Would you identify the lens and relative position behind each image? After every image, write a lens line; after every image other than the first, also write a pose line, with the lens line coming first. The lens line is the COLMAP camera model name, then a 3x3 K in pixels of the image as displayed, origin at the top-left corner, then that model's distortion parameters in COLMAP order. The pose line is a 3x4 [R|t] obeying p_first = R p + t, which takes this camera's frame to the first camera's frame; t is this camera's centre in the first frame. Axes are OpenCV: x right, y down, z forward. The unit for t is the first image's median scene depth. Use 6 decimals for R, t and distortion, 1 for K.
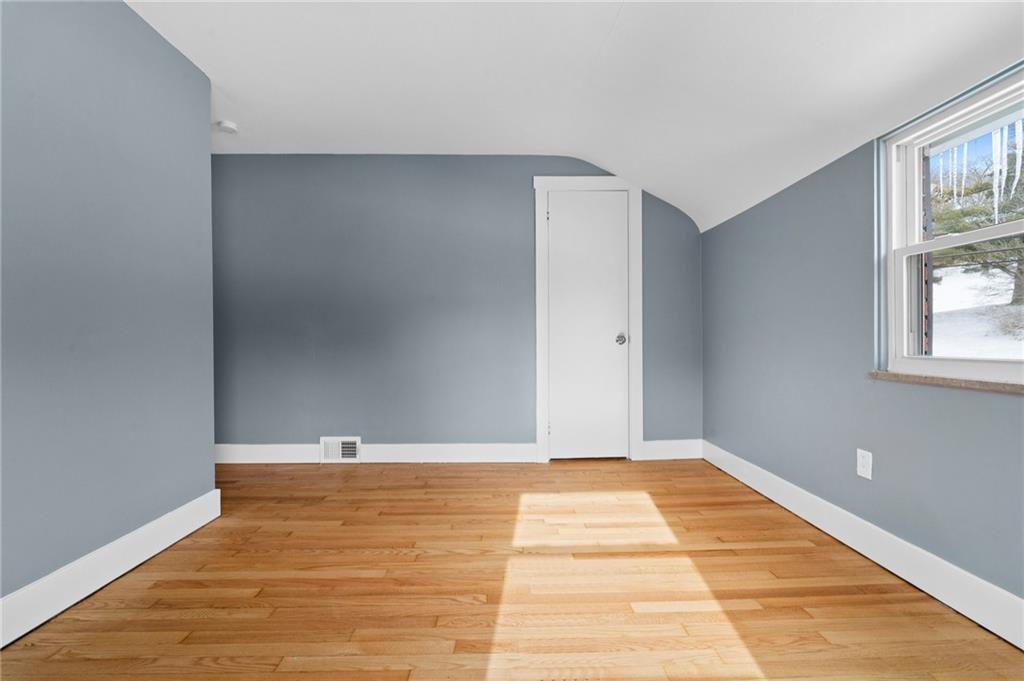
lens RADIAL K [[418.7, 0, 508.7], [0, 418.7, 338.6], [0, 0, 1]] dist [-0.002755, -0.000566]
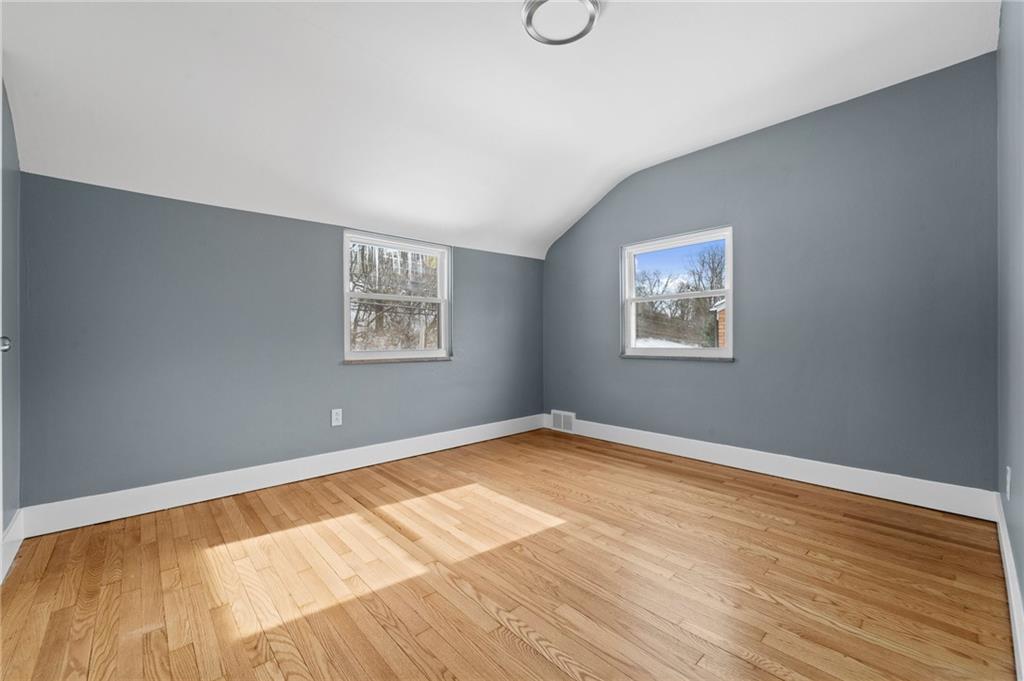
lens RADIAL K [[418.7, 0, 508.7], [0, 418.7, 338.6], [0, 0, 1]] dist [-0.002755, -0.000566]
pose [[-0.652525, 0.012826, 0.757659, -0.797590], [0.011717, 0.999908, -0.006835, 0.007848], [-0.757676, 0.004417, -0.652615, 1.469781]]
